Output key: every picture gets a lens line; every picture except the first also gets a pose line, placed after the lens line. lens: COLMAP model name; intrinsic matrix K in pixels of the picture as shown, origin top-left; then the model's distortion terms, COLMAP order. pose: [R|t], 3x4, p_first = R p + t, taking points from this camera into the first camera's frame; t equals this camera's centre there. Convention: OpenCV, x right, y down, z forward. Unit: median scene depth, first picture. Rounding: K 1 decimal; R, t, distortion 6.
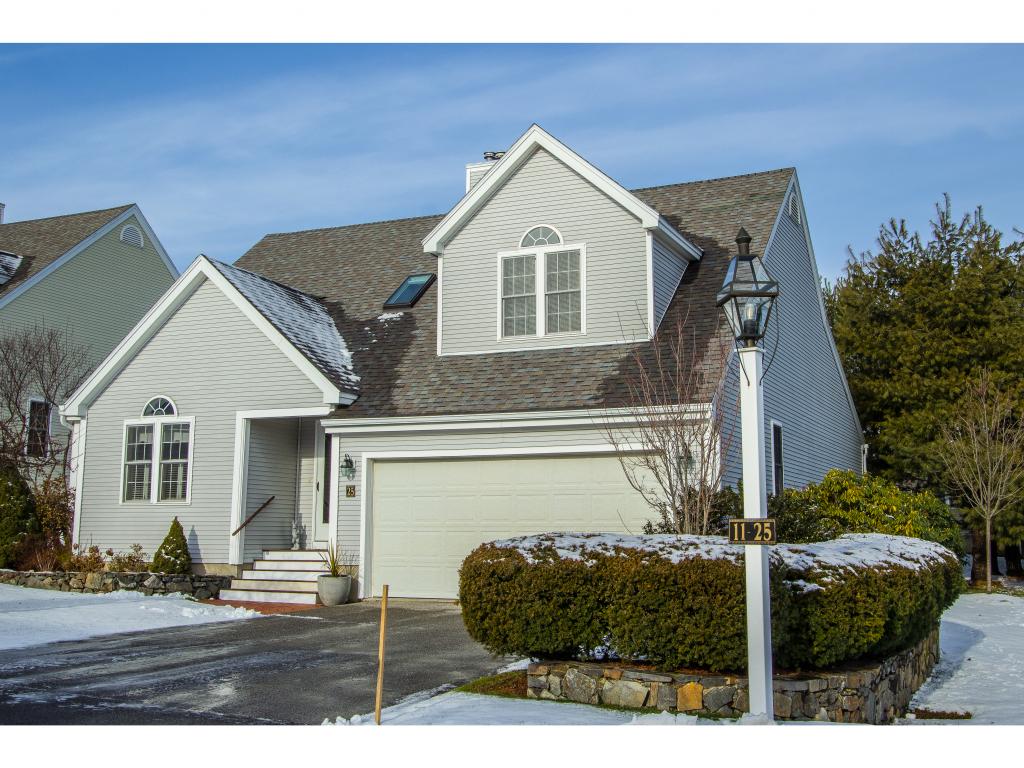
lens RADIAL K [[1119.9, 0, 512.0], [0, 1119.9, 384.0], [0, 0, 1]] dist [0.007773, -0.004446]
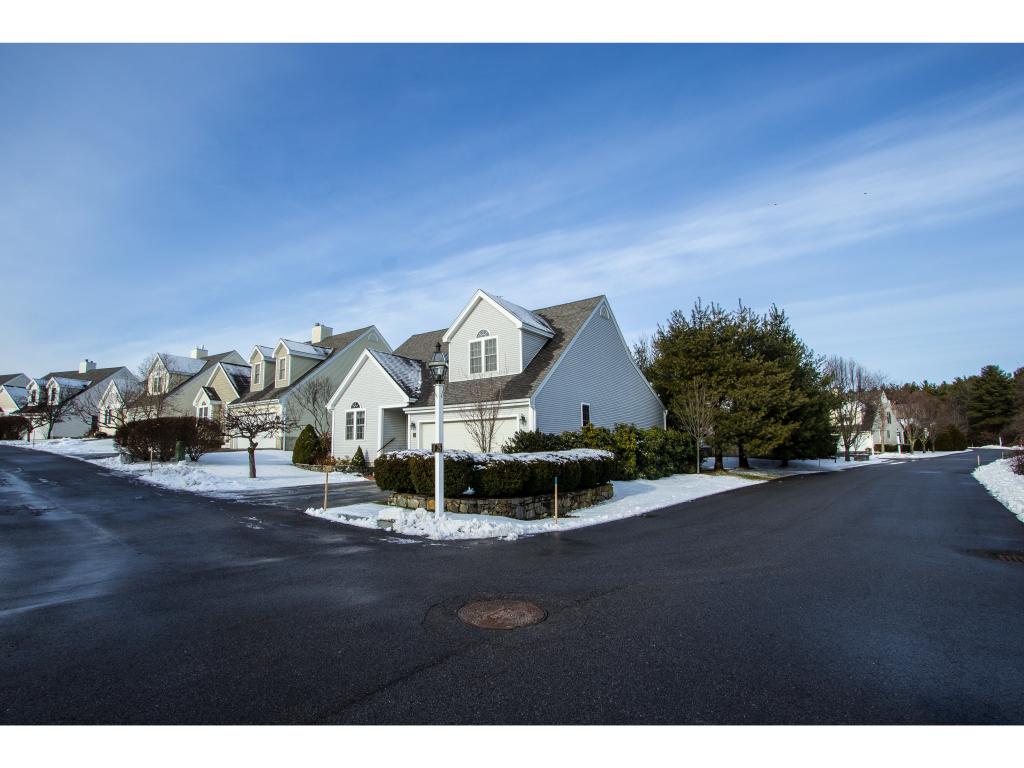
lens RADIAL K [[485.4, 0, 478.7], [0, 485.4, 411.9], [0, 0, 1]] dist [-0.000988, -0.000035]
pose [[0.973276, -0.028539, -0.227858, 0.259650], [0.040262, 0.998085, 0.046968, -0.006751], [0.226081, -0.054887, 0.972561, -0.080915]]
